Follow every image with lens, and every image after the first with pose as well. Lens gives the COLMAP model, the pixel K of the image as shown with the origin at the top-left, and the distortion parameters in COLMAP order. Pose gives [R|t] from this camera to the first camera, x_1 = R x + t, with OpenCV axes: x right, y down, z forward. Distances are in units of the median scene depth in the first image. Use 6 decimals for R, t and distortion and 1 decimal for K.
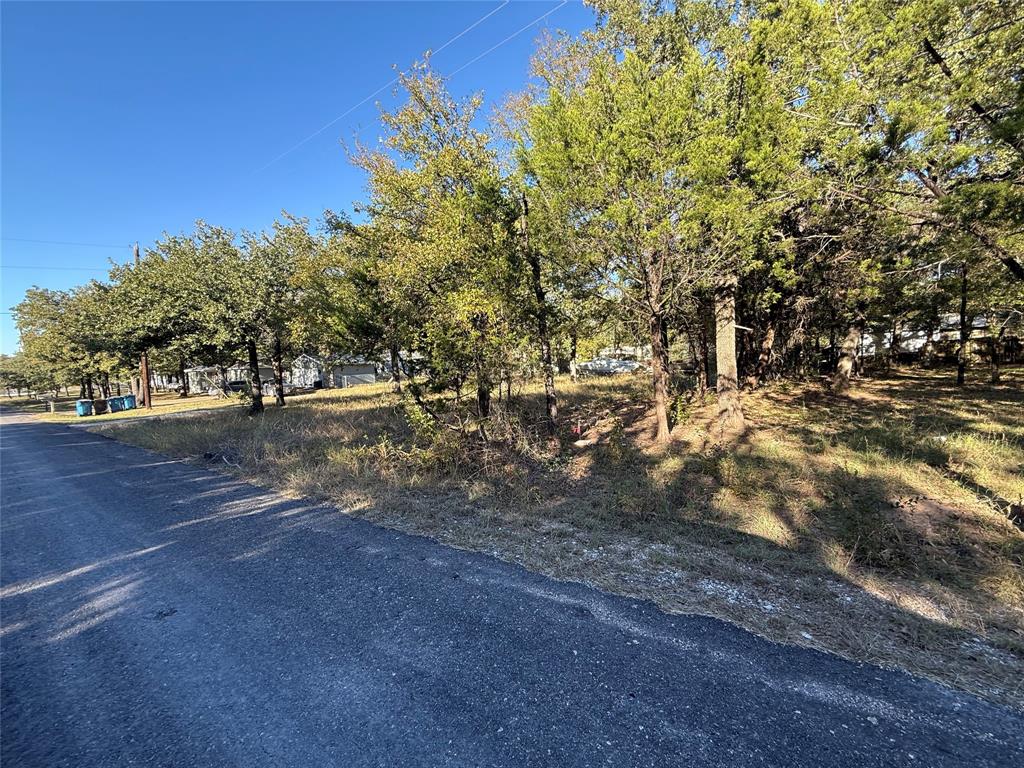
lens RADIAL K [[407.9, 0, 508.7], [0, 407.9, 378.7], [0, 0, 1]] dist [0.002585, 0.000391]
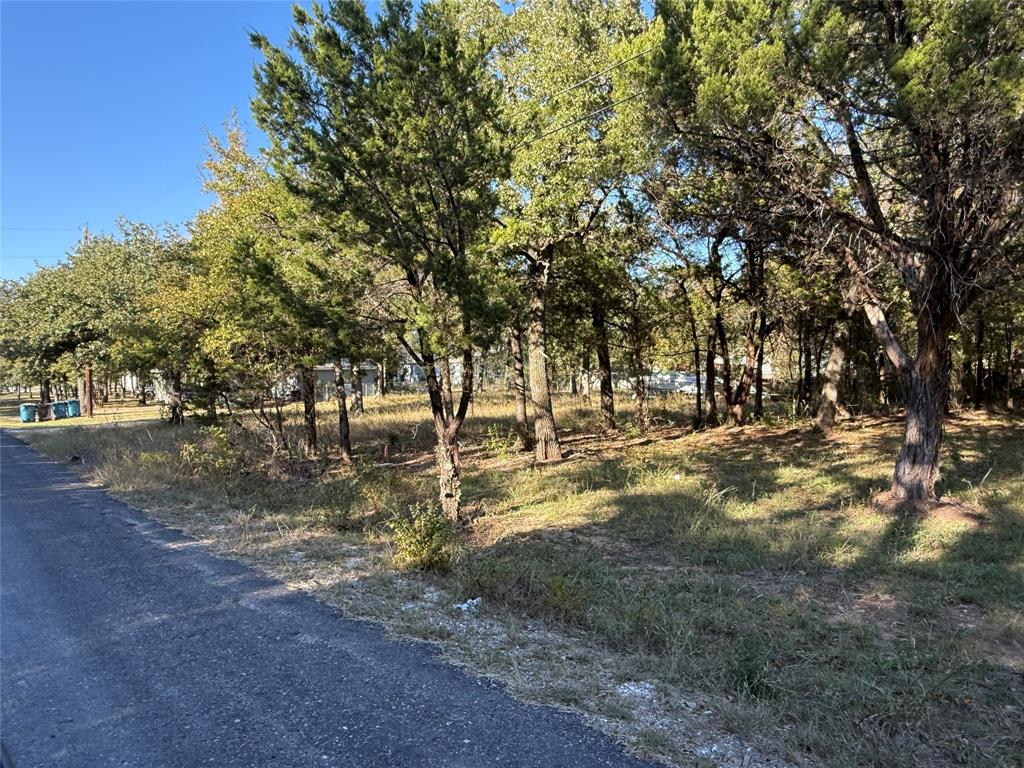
lens RADIAL K [[669.5, 0, 512.0], [0, 669.5, 384.0], [0, 0, 1]] dist [-0.000158, 0.000234]
pose [[0.978313, 0.030499, -0.204873, 0.258380], [-0.033219, 0.999400, -0.009852, -0.010073], [0.204449, 0.016444, 0.978739, -0.181162]]
